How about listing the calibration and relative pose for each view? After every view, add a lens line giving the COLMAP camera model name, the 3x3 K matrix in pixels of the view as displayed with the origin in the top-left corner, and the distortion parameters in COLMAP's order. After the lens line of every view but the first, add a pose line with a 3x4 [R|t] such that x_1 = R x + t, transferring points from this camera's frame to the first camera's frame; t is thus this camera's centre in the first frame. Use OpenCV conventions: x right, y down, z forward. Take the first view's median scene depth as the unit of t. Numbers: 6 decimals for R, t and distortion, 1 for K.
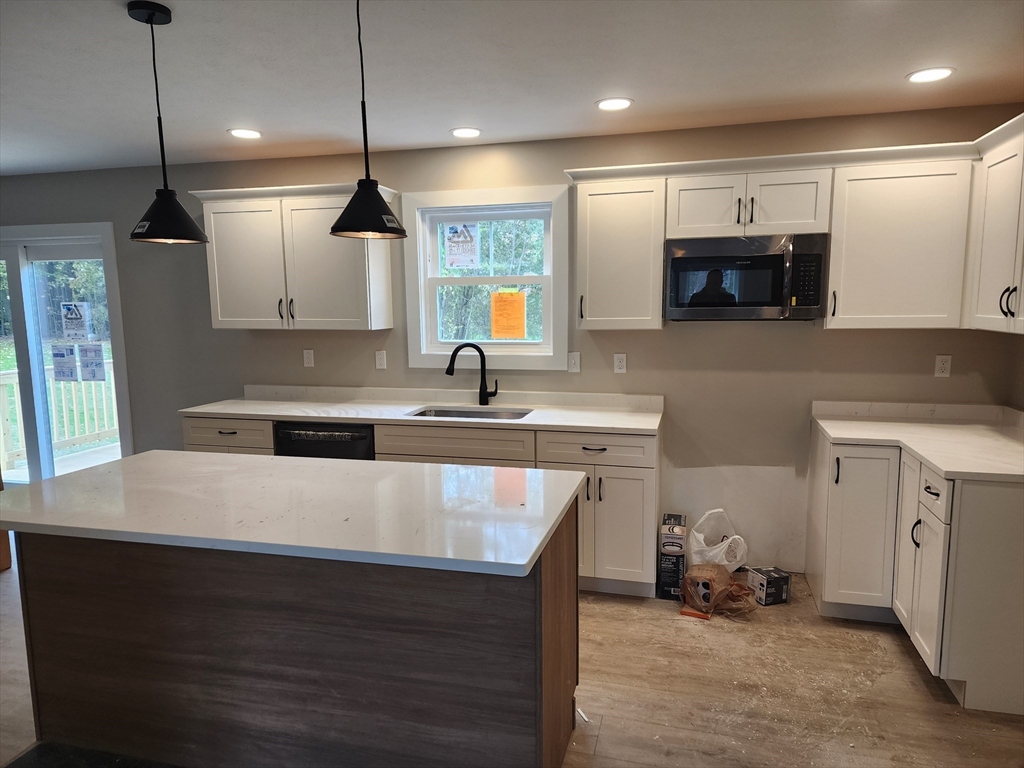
lens RADIAL K [[677.7, 0, 529.6], [0, 677.7, 394.0], [0, 0, 1]] dist [0.076499, -0.066007]
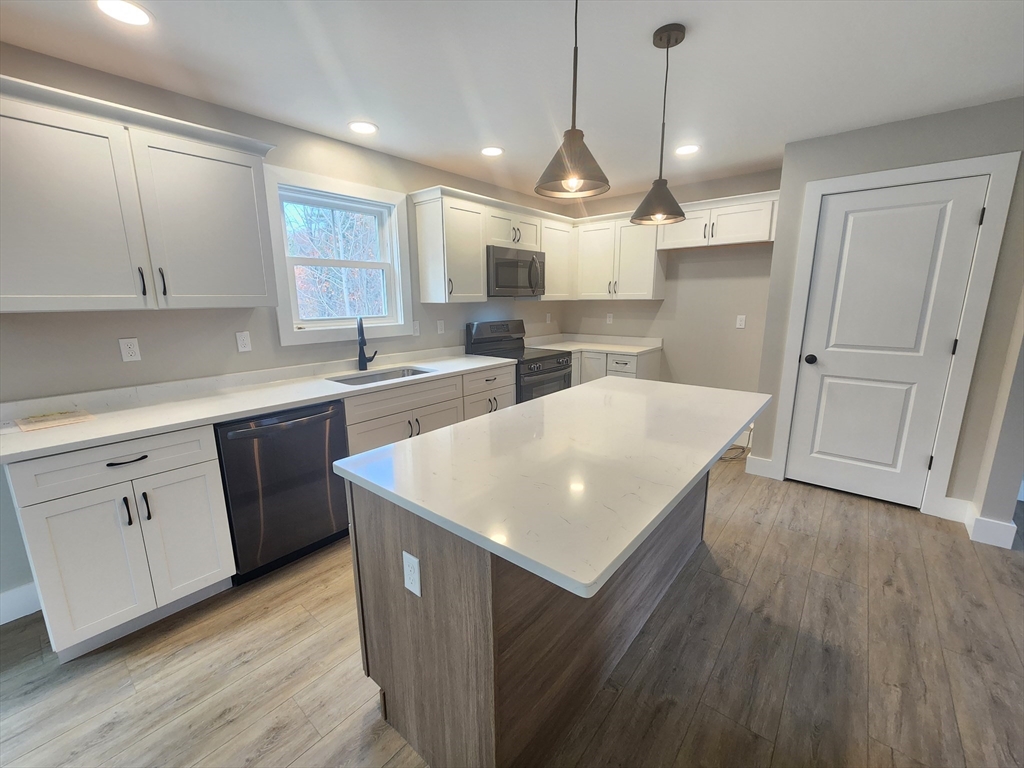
lens RADIAL K [[420.8, 0, 506.4], [0, 420.8, 384.6], [0, 0, 1]] dist [0.000983, 0.000067]
pose [[0.432320, -0.177887, 0.884000, -0.626463], [0.124487, 0.982735, 0.136875, -0.028840], [-0.893086, 0.050872, 0.447000, 0.461469]]
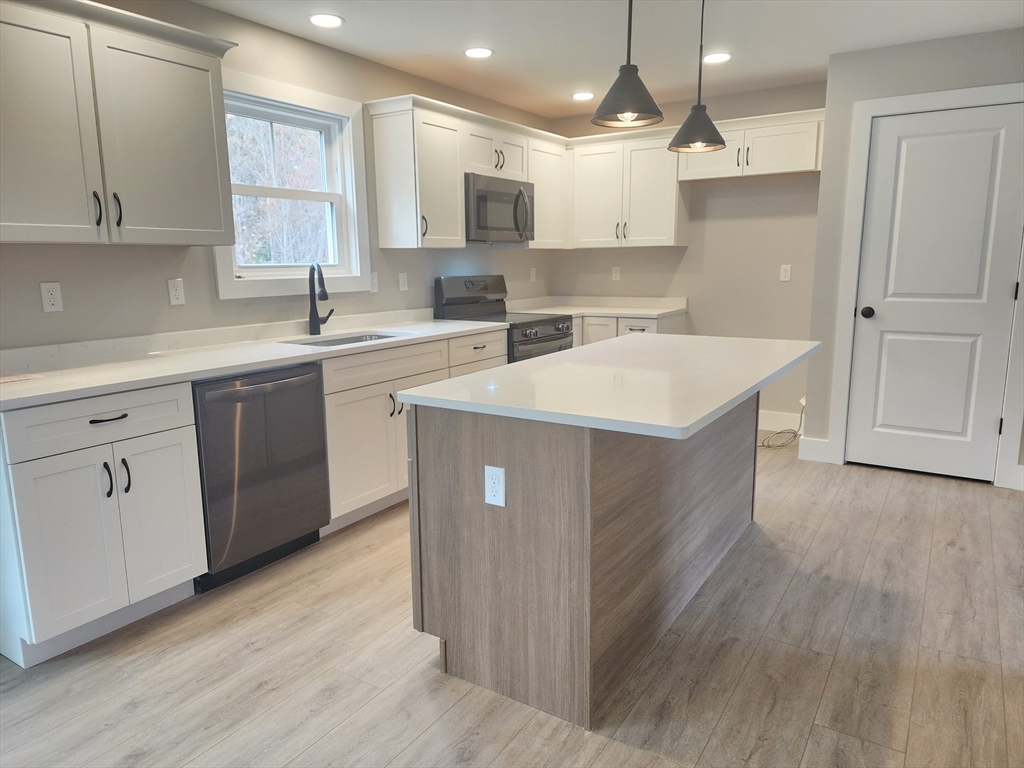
lens RADIAL K [[688.1, 0, 509.6], [0, 688.1, 379.5], [0, 0, 1]] dist [0.076233, -0.070373]
pose [[0.312580, -0.160246, 0.936277, -0.869007], [0.133855, 0.983263, 0.123599, -0.004185], [-0.940413, 0.086691, 0.328798, 0.476963]]
